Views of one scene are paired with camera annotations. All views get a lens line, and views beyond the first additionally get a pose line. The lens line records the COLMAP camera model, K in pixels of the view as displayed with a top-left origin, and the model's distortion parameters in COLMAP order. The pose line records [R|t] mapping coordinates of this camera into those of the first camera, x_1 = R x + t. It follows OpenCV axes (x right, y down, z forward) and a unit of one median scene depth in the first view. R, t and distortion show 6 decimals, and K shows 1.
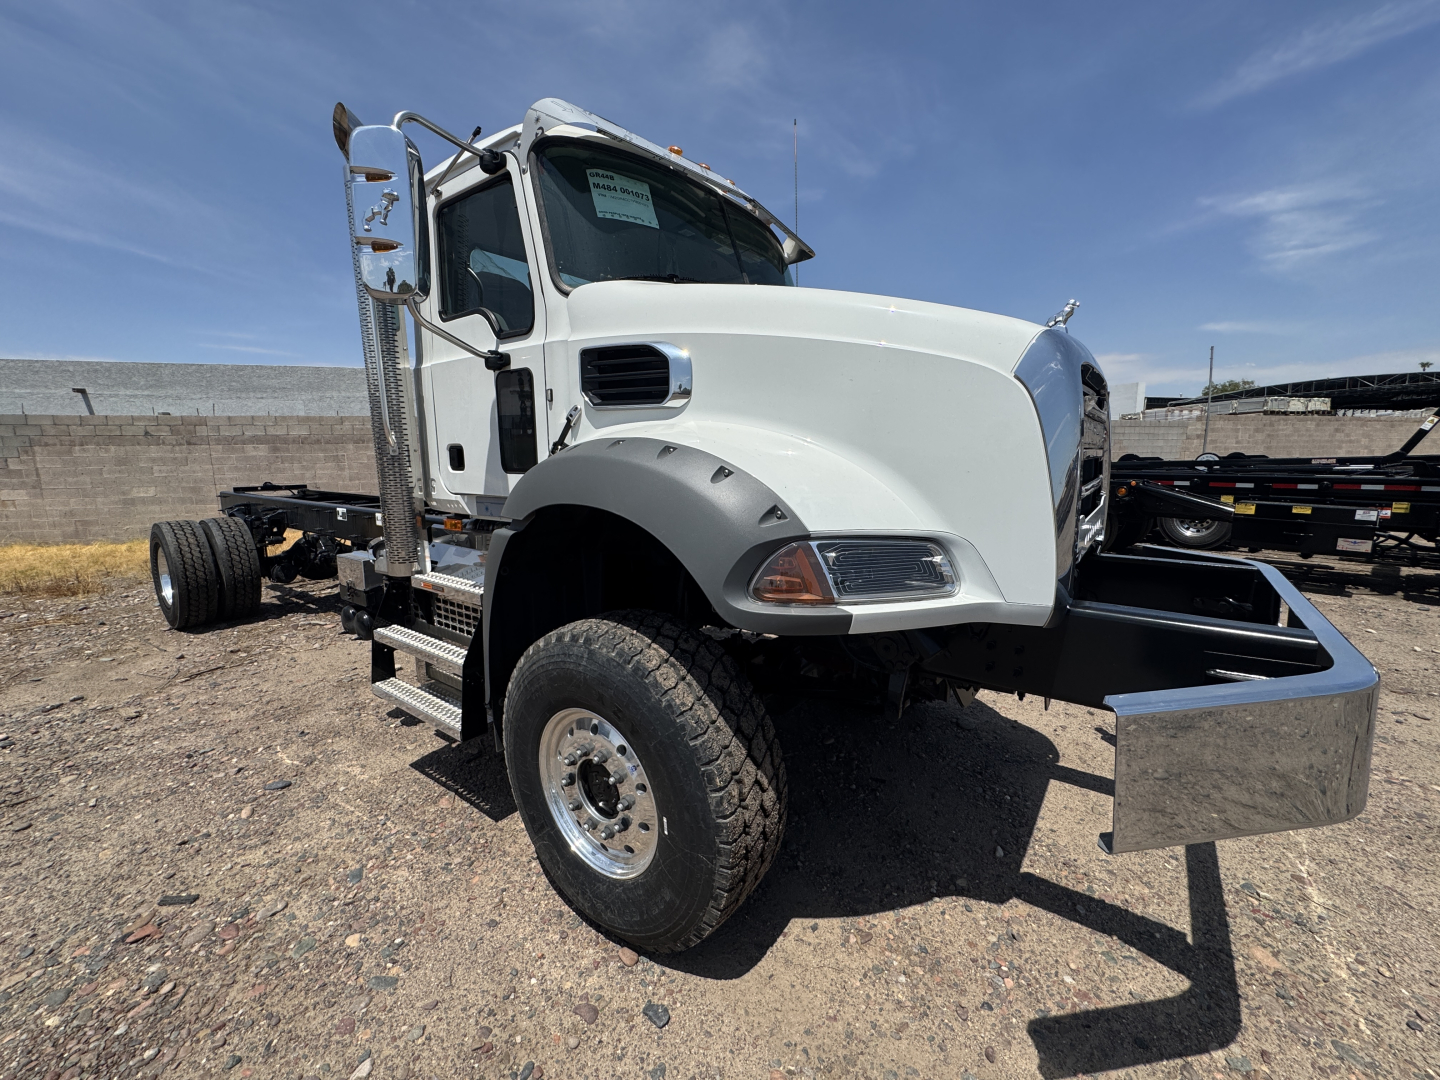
lens RADIAL K [[577.0, 0, 721.5], [0, 577.0, 537.4], [0, 0, 1]] dist [-0.002749, 0.000615]
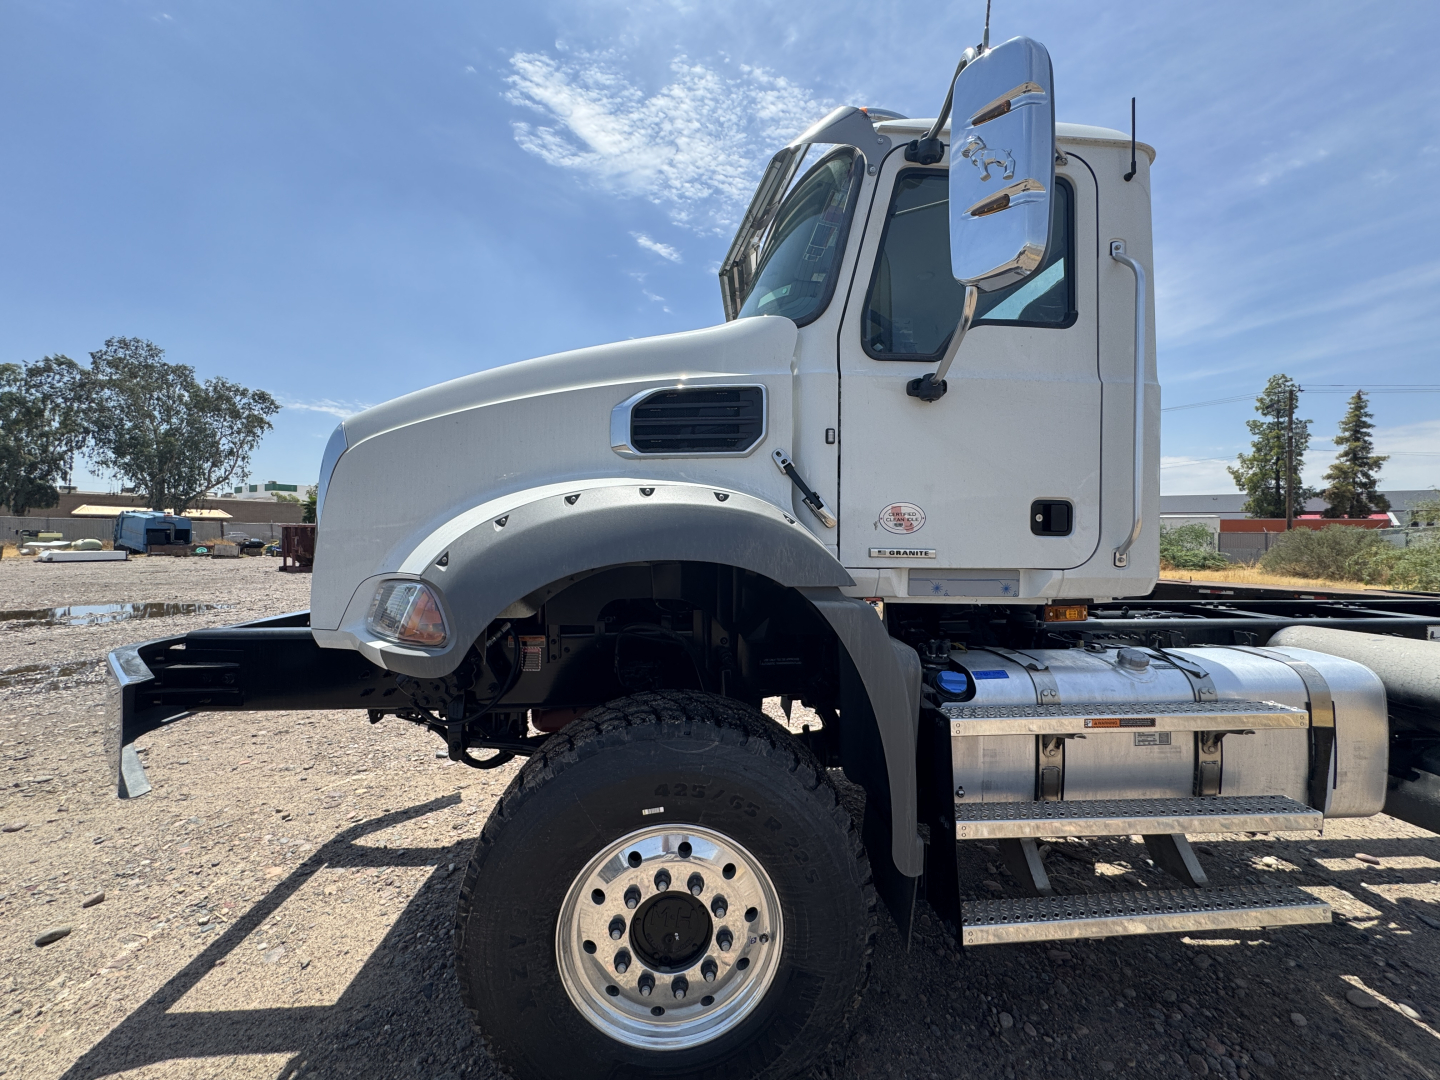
lens RADIAL K [[577.0, 0, 721.5], [0, 577.0, 537.4], [0, 0, 1]] dist [-0.002749, 0.000615]
pose [[-0.751633, 0.004642, -0.659565, 0.762071], [-0.097638, 0.988175, 0.118221, -0.258333], [0.652315, 0.153258, -0.742292, 1.924115]]
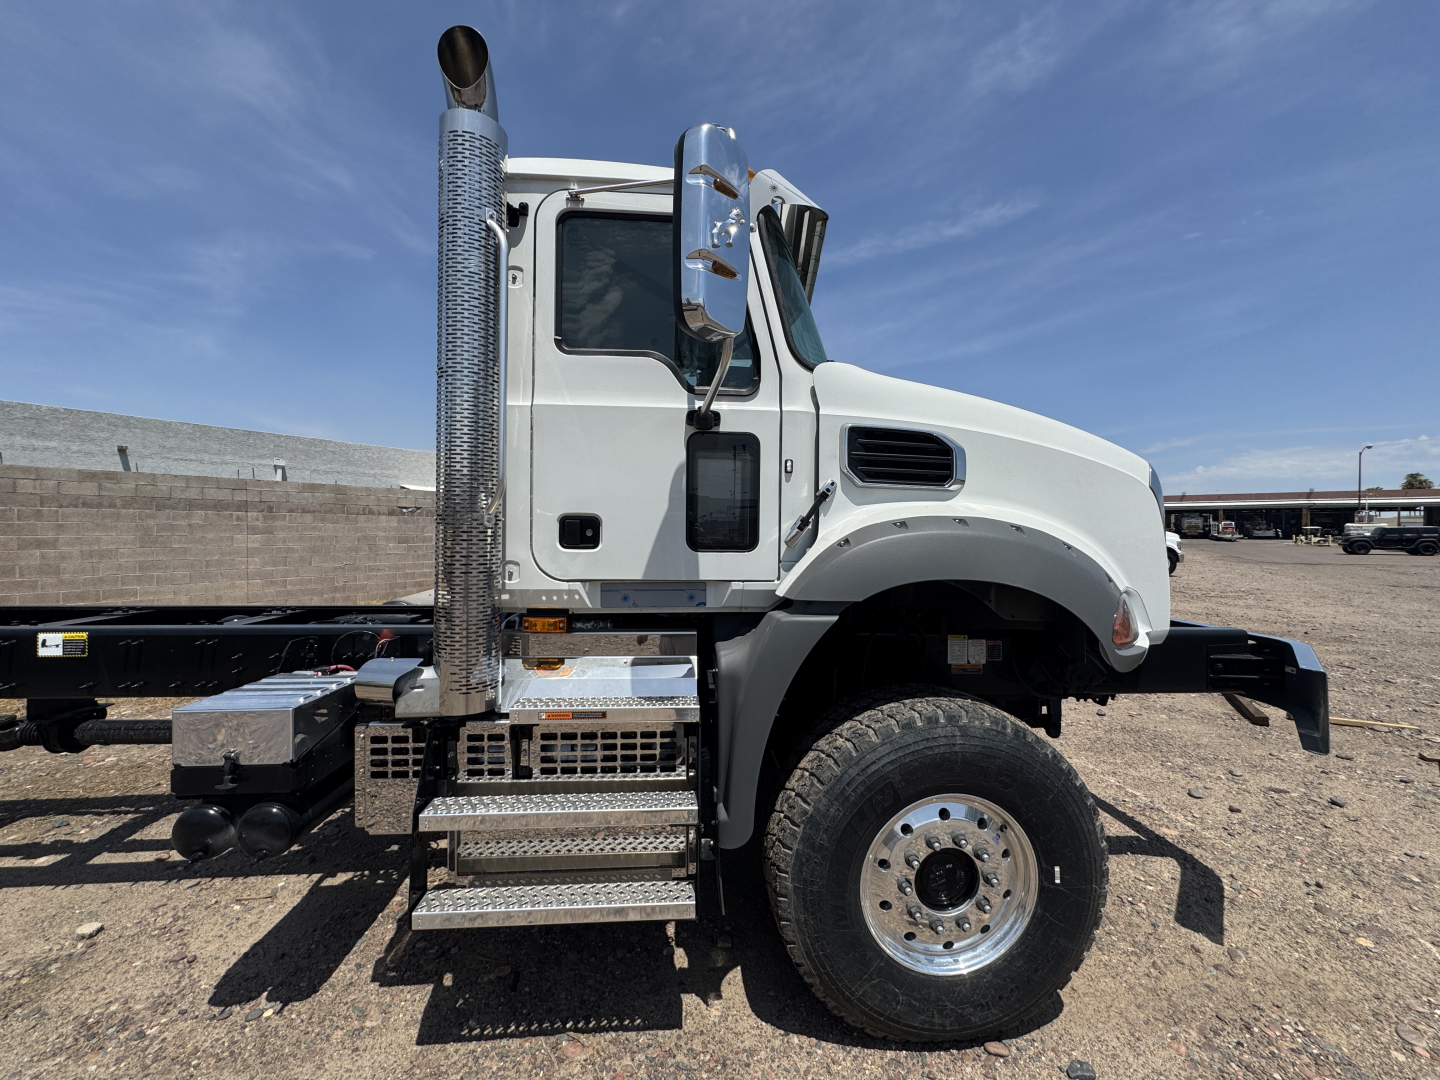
lens RADIAL K [[577.0, 0, 721.5], [0, 577.0, 537.4], [0, 0, 1]] dist [-0.002749, 0.000615]
pose [[0.754454, 0.007604, 0.656309, -0.852971], [0.082456, 0.990913, -0.106267, -0.040067], [-0.651153, 0.134290, 0.746971, 0.348332]]
